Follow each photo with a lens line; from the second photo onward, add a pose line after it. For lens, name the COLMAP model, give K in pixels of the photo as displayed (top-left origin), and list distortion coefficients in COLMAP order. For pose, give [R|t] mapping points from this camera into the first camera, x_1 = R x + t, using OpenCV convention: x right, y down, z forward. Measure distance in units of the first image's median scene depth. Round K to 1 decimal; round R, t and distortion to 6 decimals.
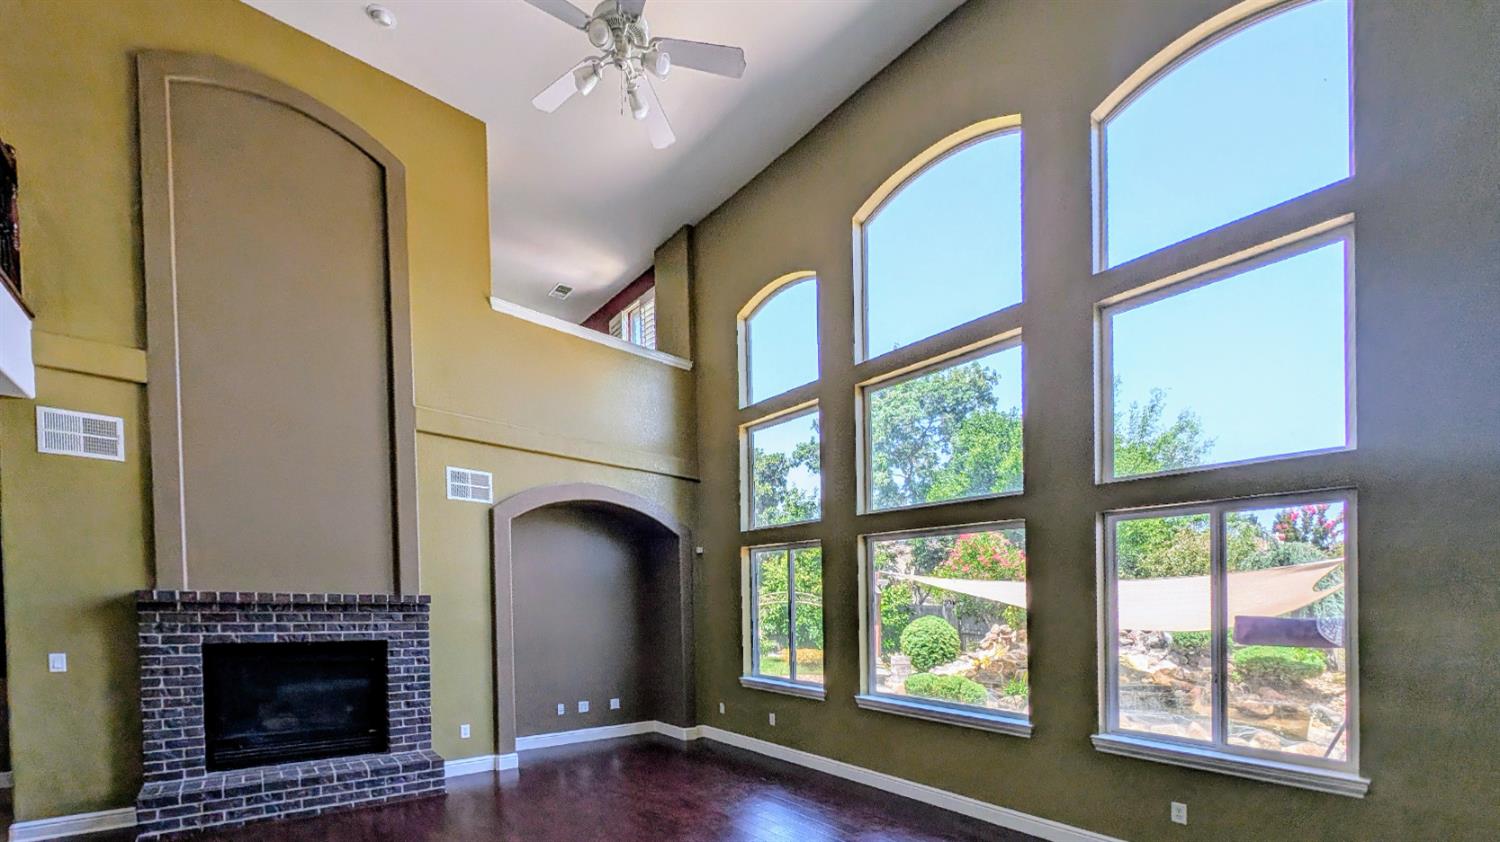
lens RADIAL K [[547.7, 0, 750.0], [0, 547.7, 421.0], [0, 0, 1]] dist [-0.010424, -0.000128]
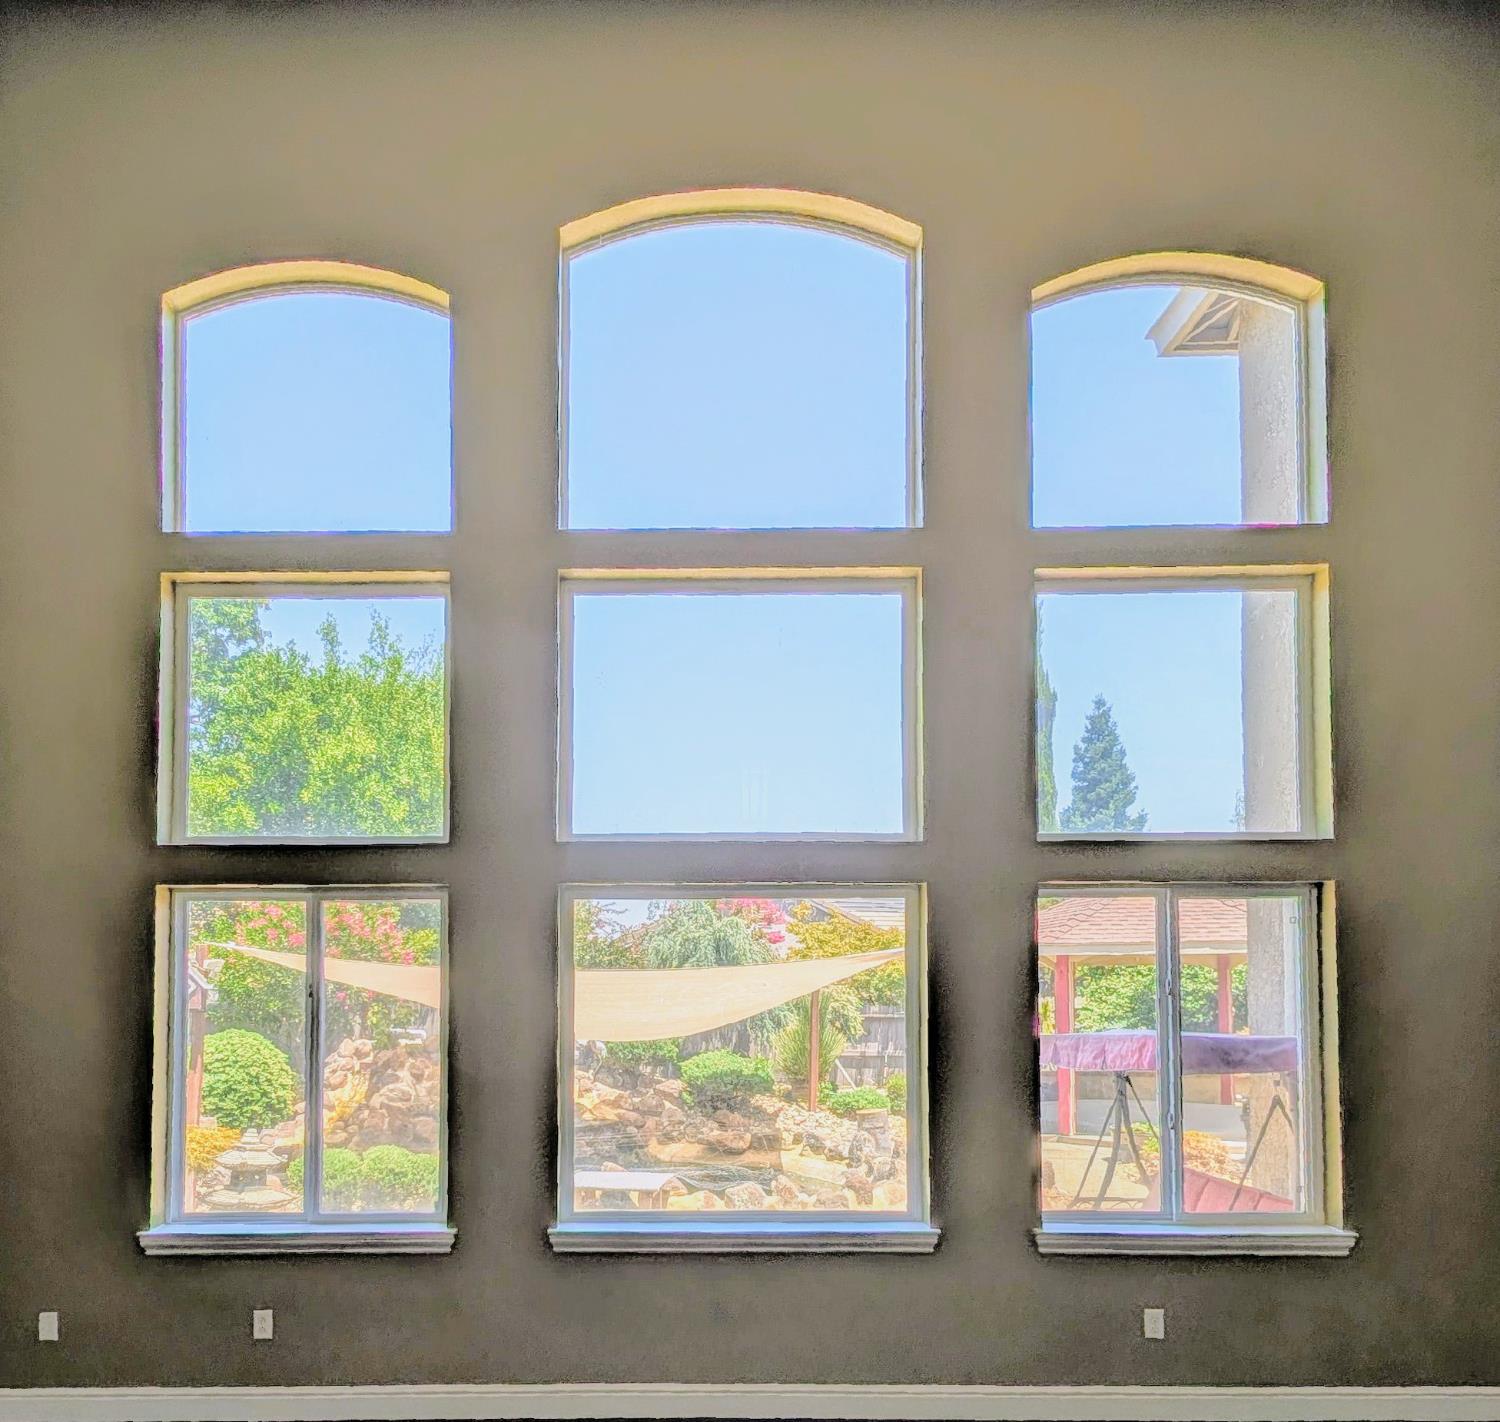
lens RADIAL K [[923.2, 0, 749.9], [0, 923.2, 759.4], [0, 0, 1]] dist [-0.004104, -0.001514]
pose [[0.661047, 0.181582, 0.728042, -0.316407], [-0.224766, 0.973642, -0.038754, 0.111999], [-0.715889, -0.138021, 0.684437, 0.399727]]
